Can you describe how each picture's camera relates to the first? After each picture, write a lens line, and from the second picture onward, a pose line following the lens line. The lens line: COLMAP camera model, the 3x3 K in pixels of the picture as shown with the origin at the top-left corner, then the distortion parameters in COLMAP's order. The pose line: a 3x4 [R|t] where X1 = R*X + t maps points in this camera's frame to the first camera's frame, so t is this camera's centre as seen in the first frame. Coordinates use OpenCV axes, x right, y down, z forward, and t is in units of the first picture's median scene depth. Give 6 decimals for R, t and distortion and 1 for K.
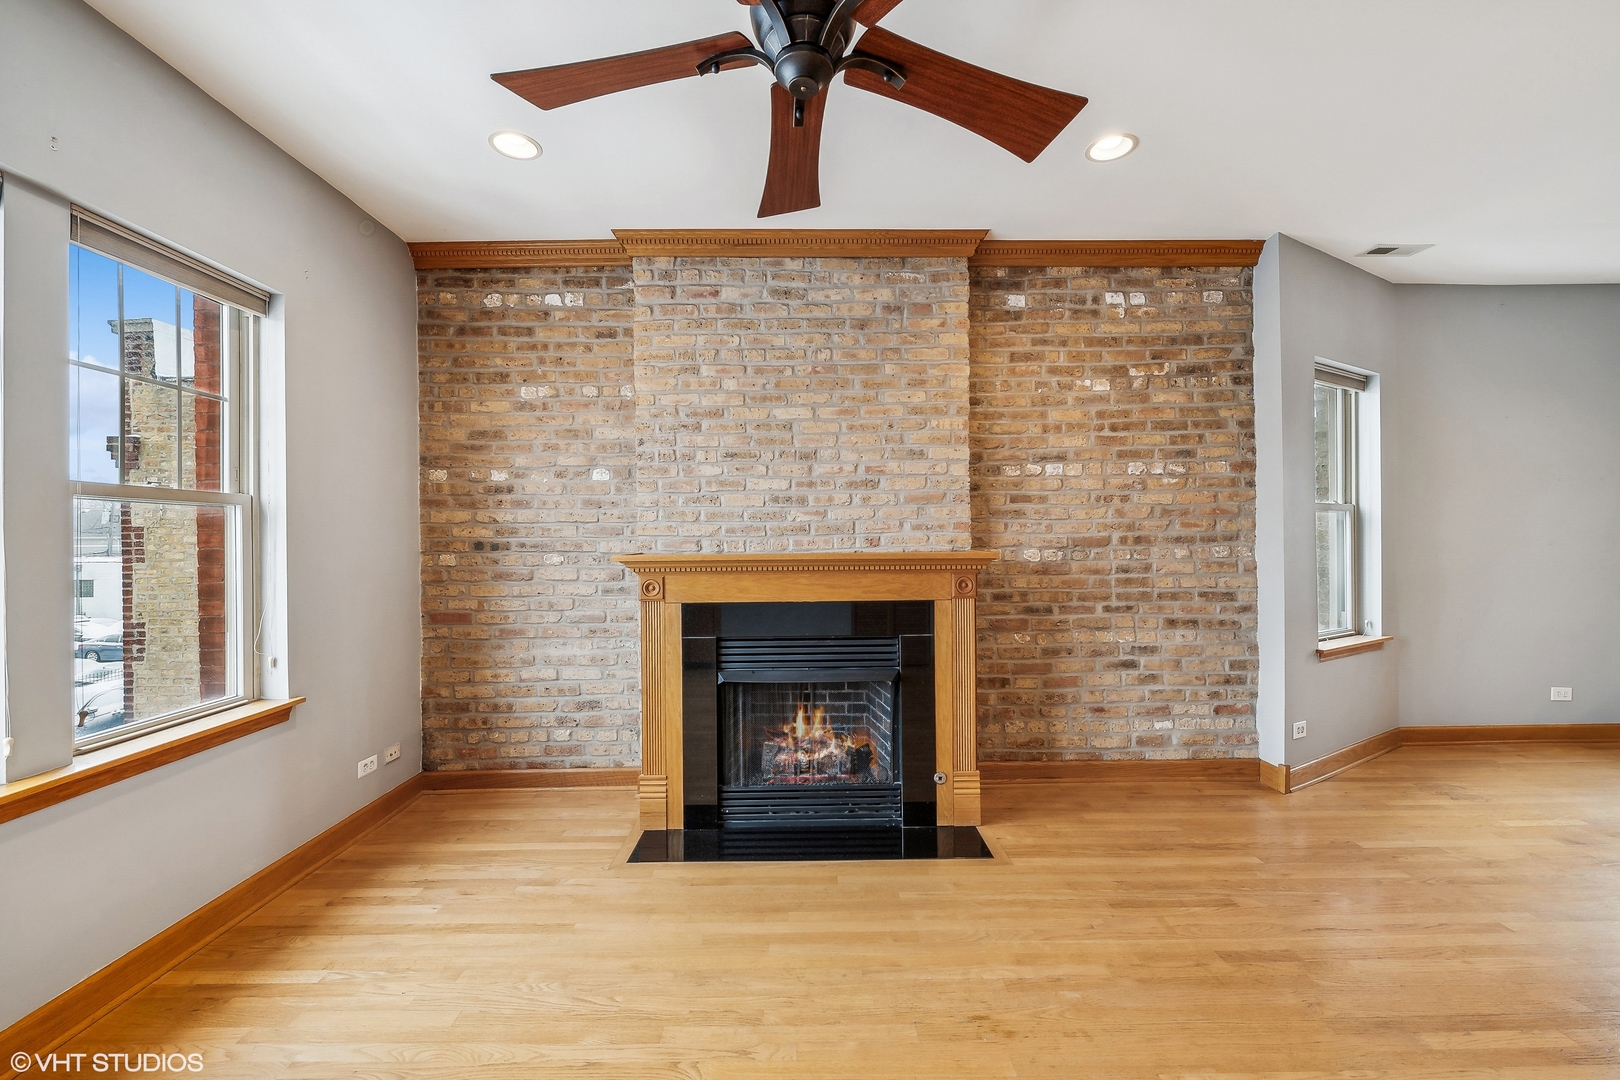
lens RADIAL K [[658.4, 0, 802.7], [0, 658.4, 538.2], [0, 0, 1]] dist [0.001046, -0.002765]
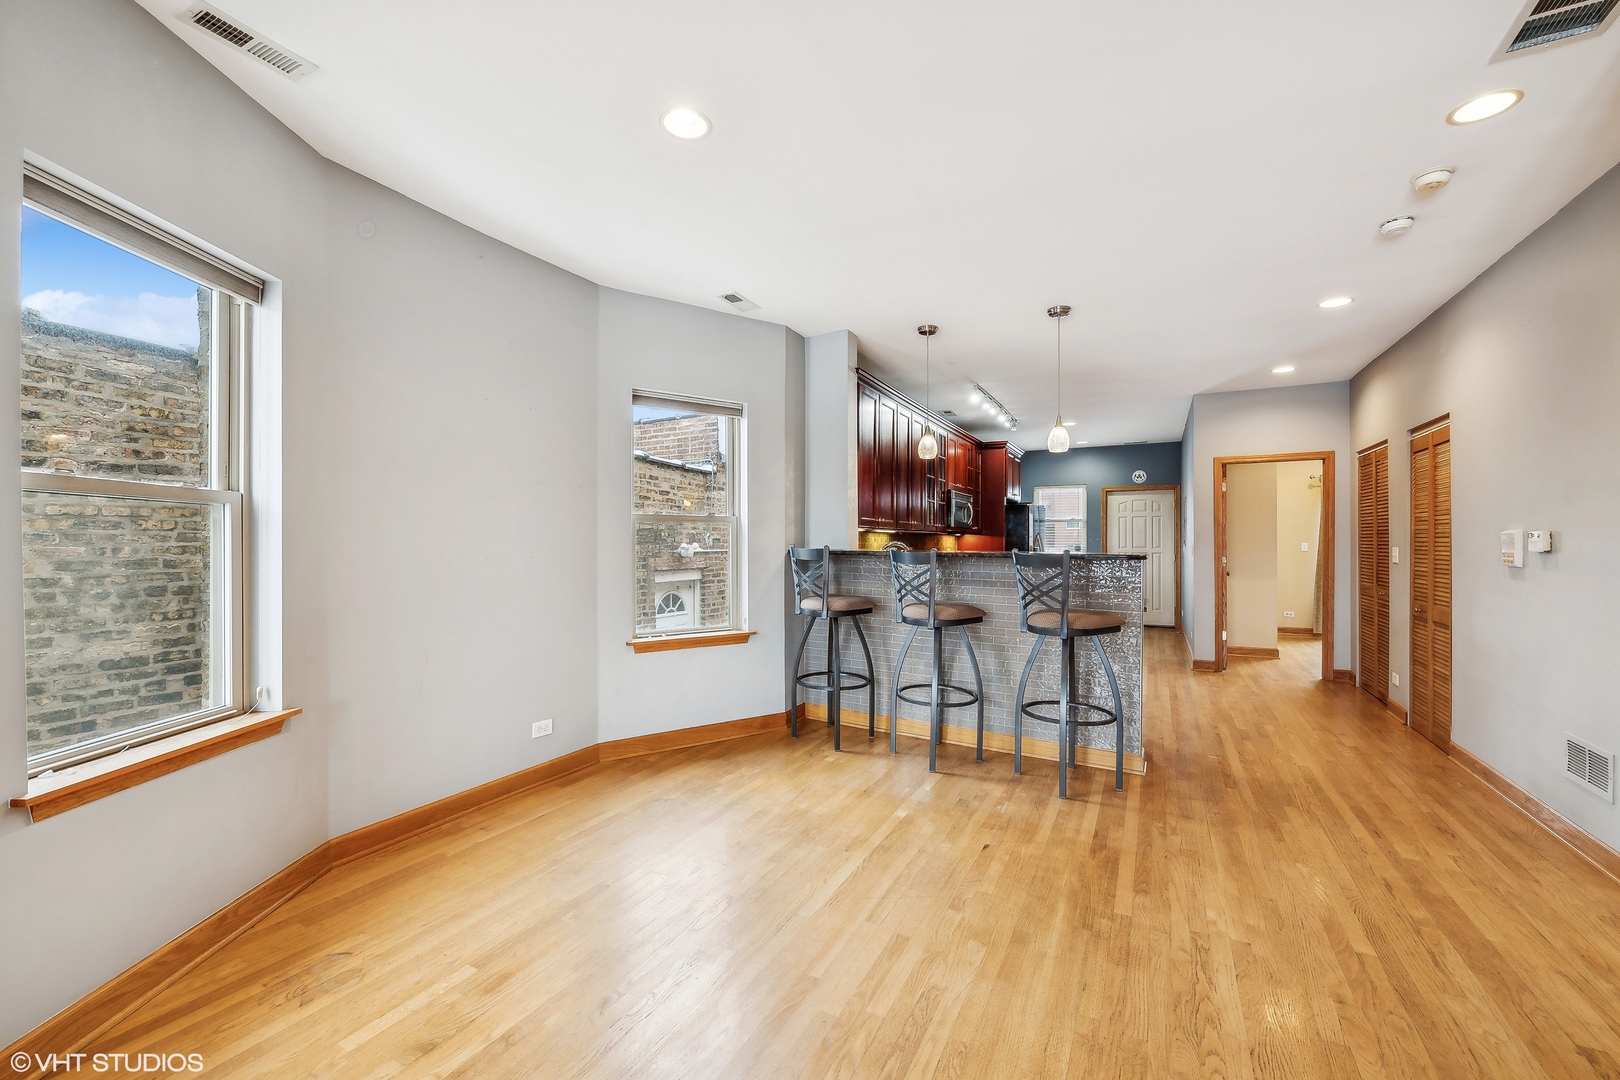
lens RADIAL K [[658.4, 0, 809.1], [0, 658.4, 545.2], [0, 0, 1]] dist [0.001046, -0.002765]
pose [[0.465520, 0.005985, 0.885017, 0.613316], [-0.001936, 0.999982, -0.005745, -0.002462], [-0.885035, 0.000961, 0.465523, 0.305399]]
